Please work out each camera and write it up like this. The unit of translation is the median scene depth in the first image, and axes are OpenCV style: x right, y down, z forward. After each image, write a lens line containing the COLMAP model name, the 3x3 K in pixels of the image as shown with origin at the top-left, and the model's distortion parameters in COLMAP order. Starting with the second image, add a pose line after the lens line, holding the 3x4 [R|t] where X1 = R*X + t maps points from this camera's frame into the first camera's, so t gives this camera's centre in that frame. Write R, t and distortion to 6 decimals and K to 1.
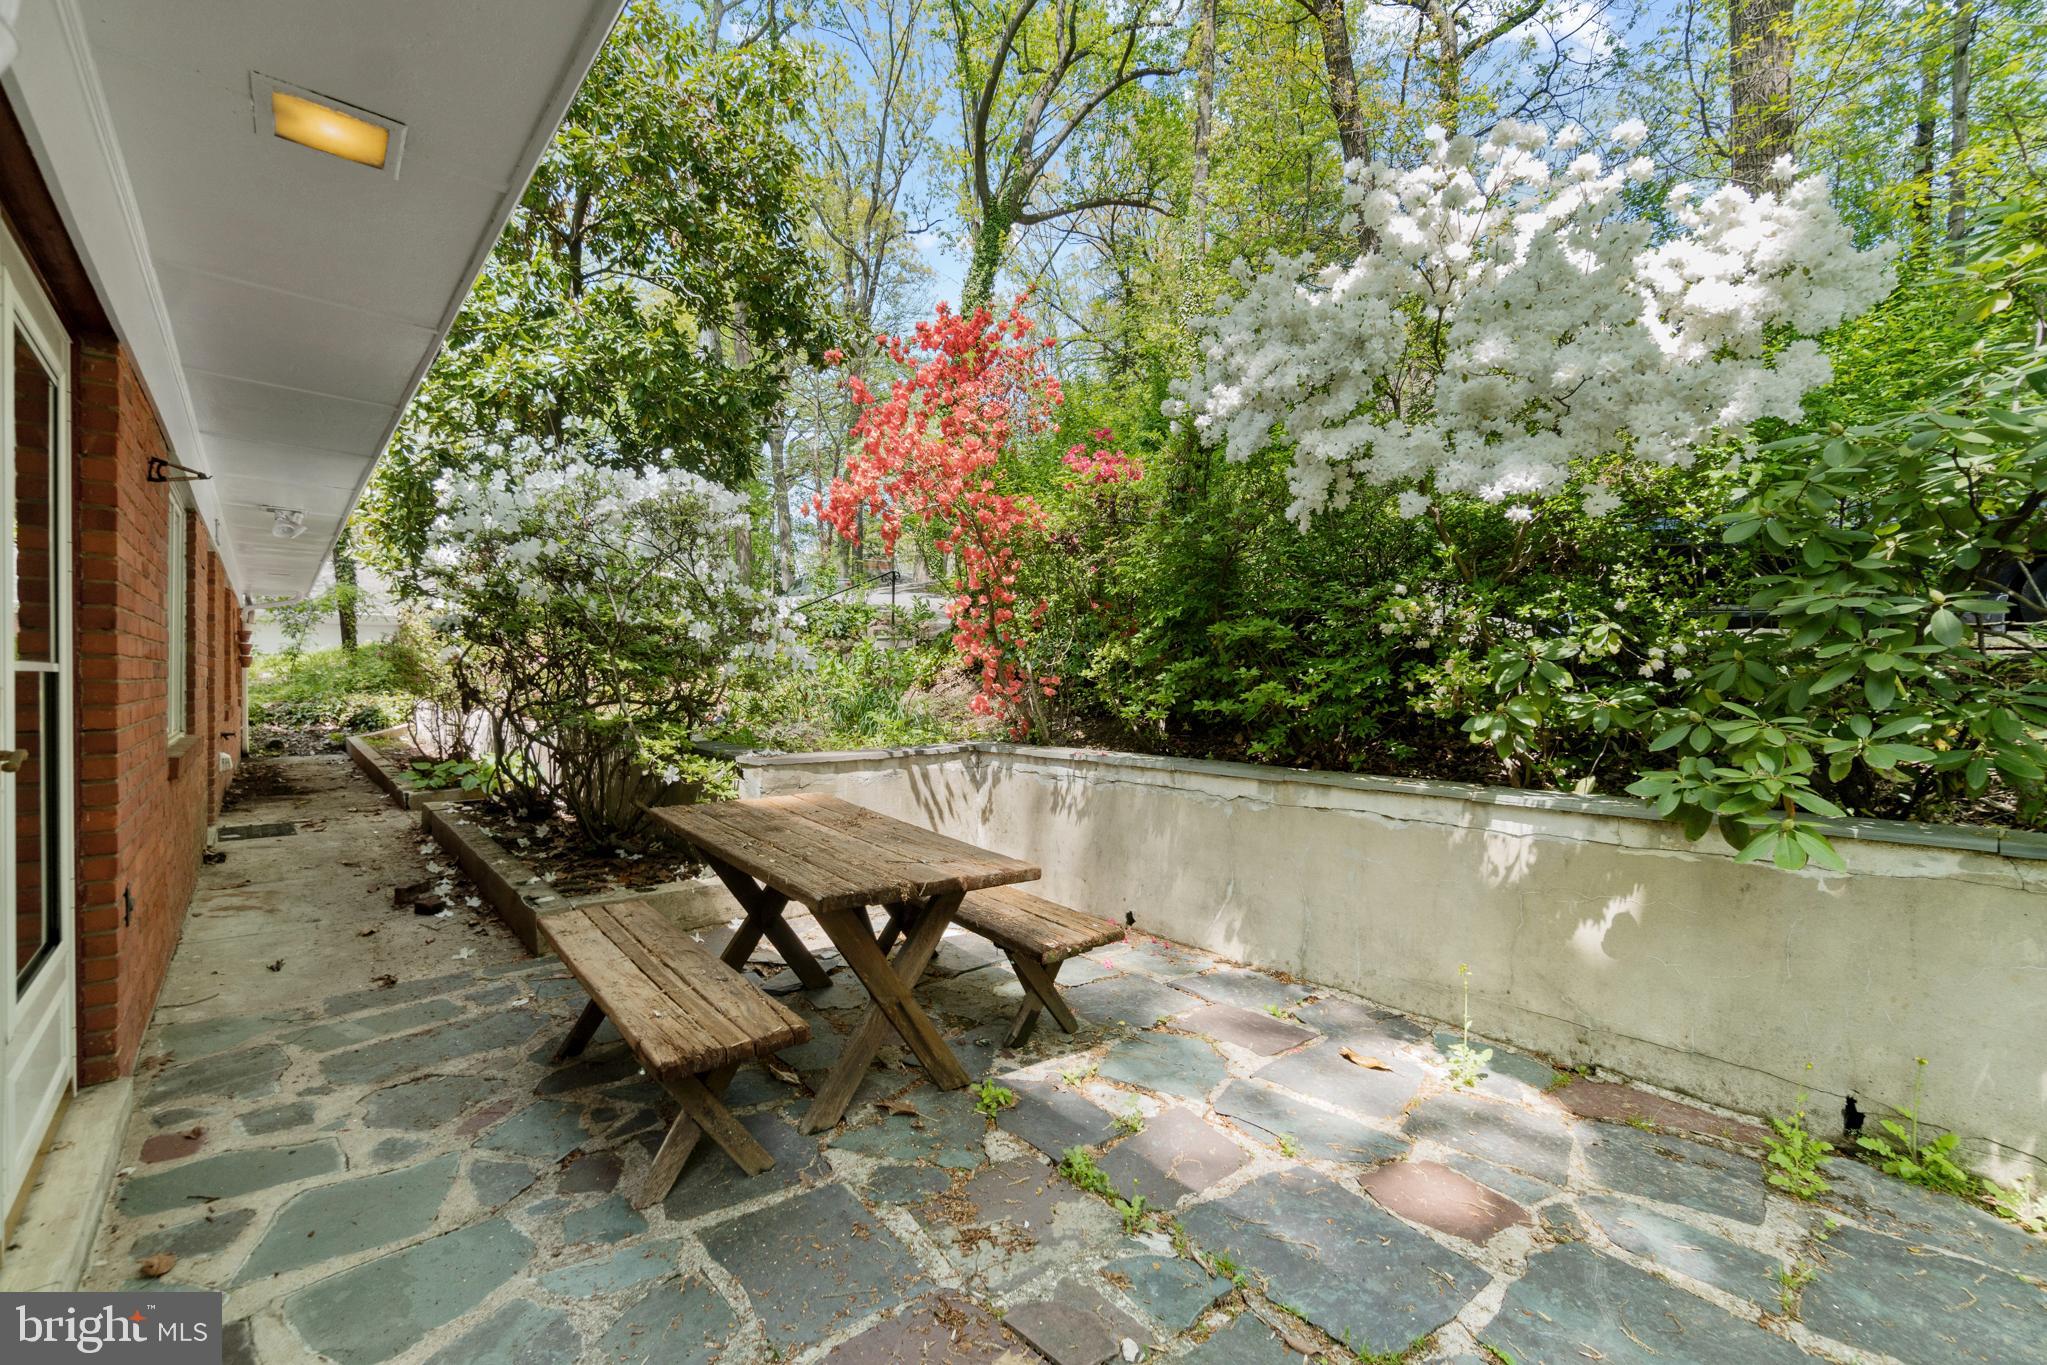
lens RADIAL K [[899.3, 0, 1014.5], [0, 899.3, 654.9], [0, 0, 1]] dist [0.000725, 0.000160]
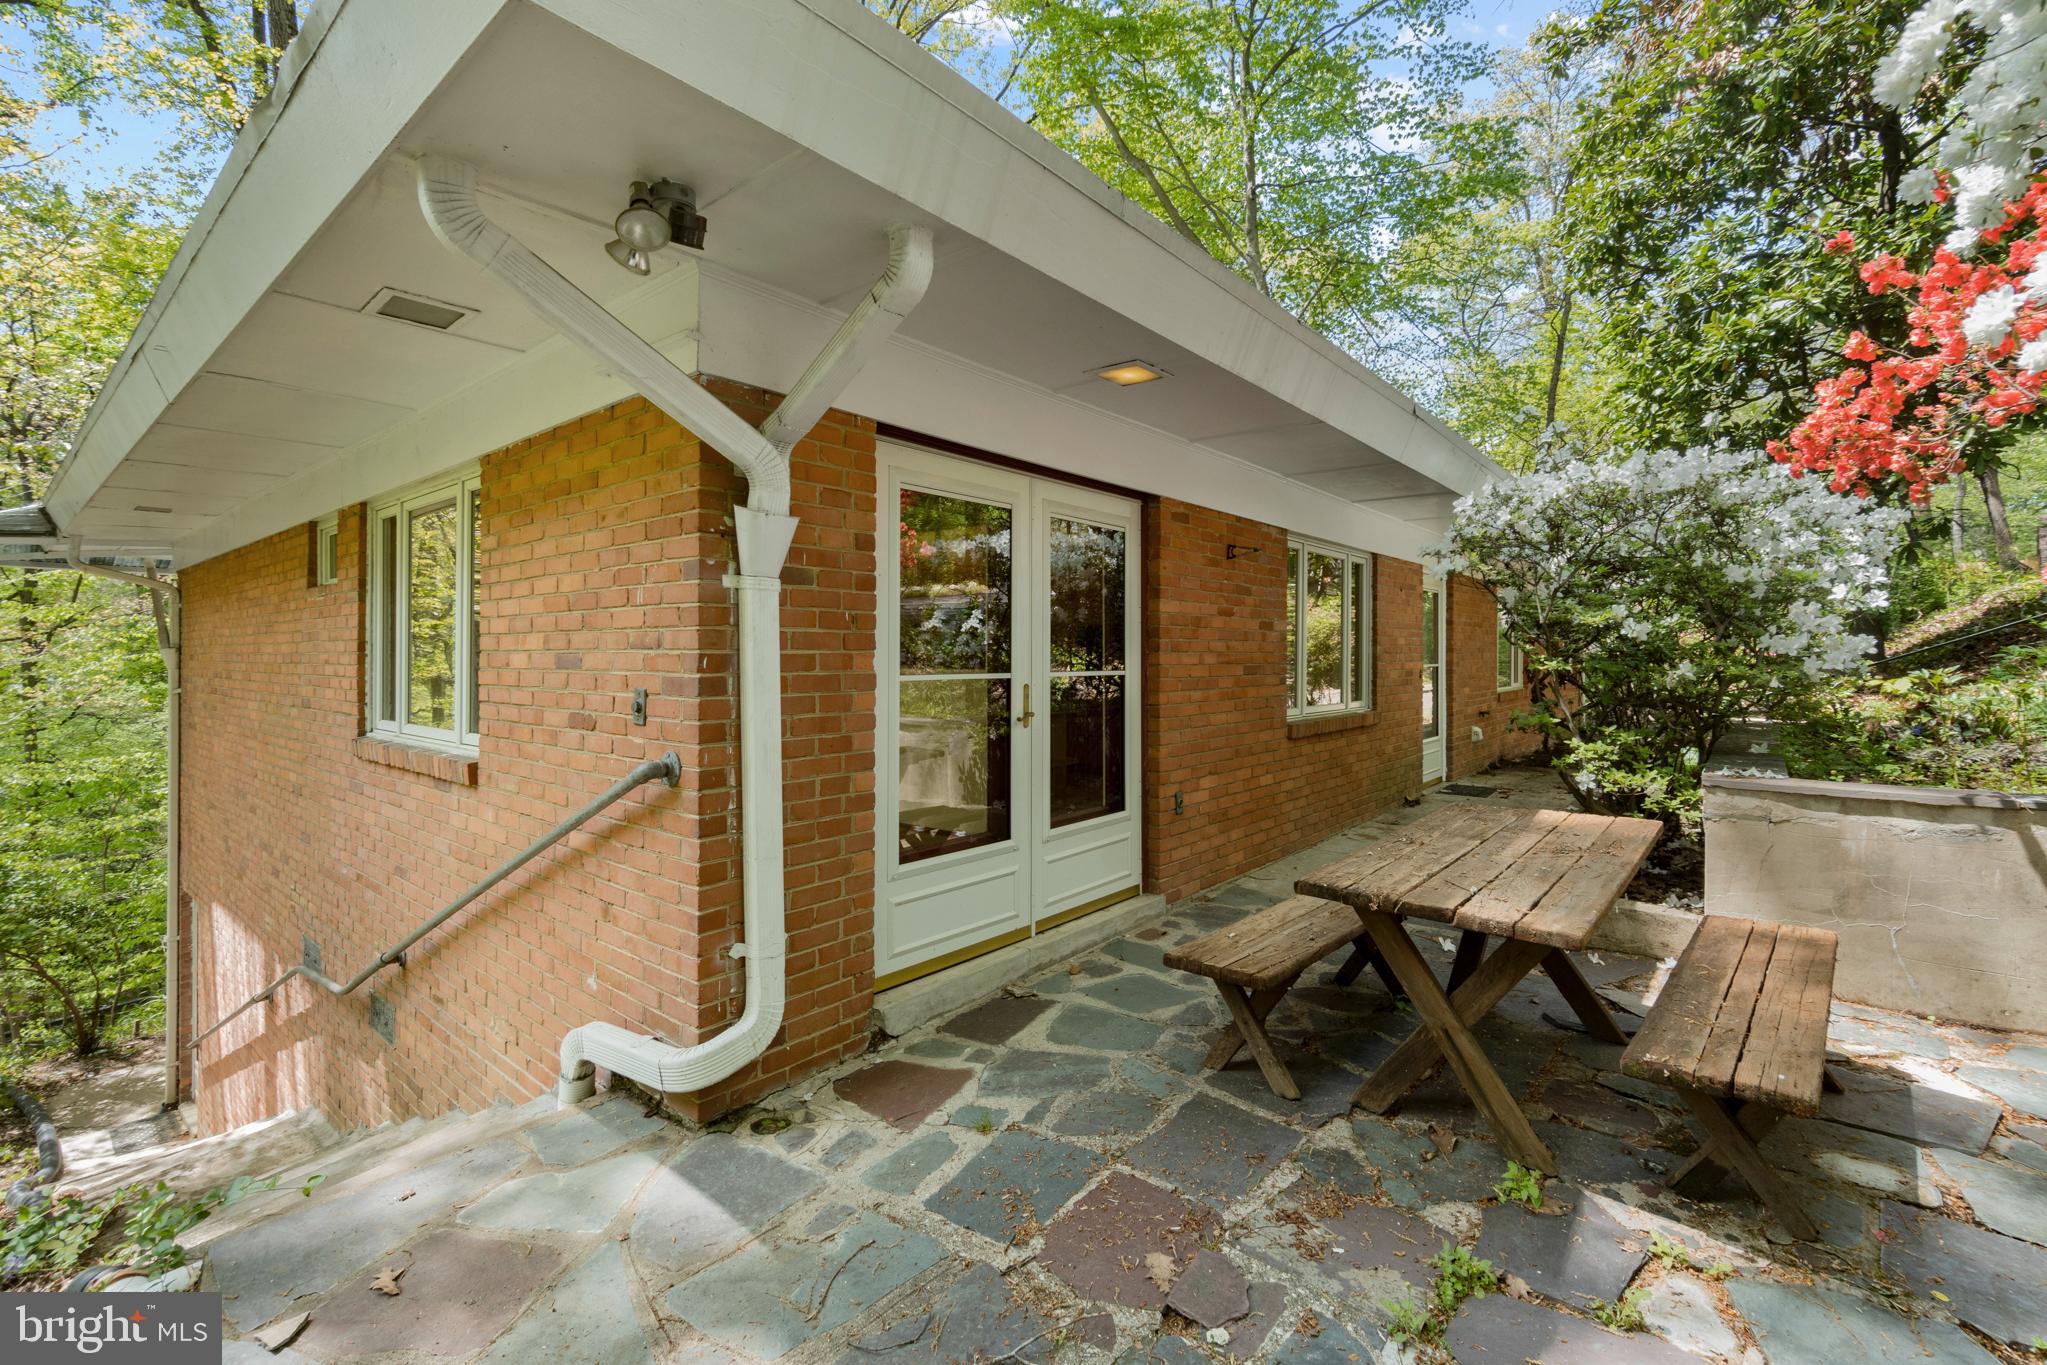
lens RADIAL K [[899.3, 0, 1014.5], [0, 899.3, 654.9], [0, 0, 1]] dist [0.000725, 0.000160]
pose [[0.162719, -0.004996, -0.986660, 0.908735], [0.022264, 0.999751, -0.001390, -0.030464], [0.986421, -0.021741, 0.162790, 0.481629]]
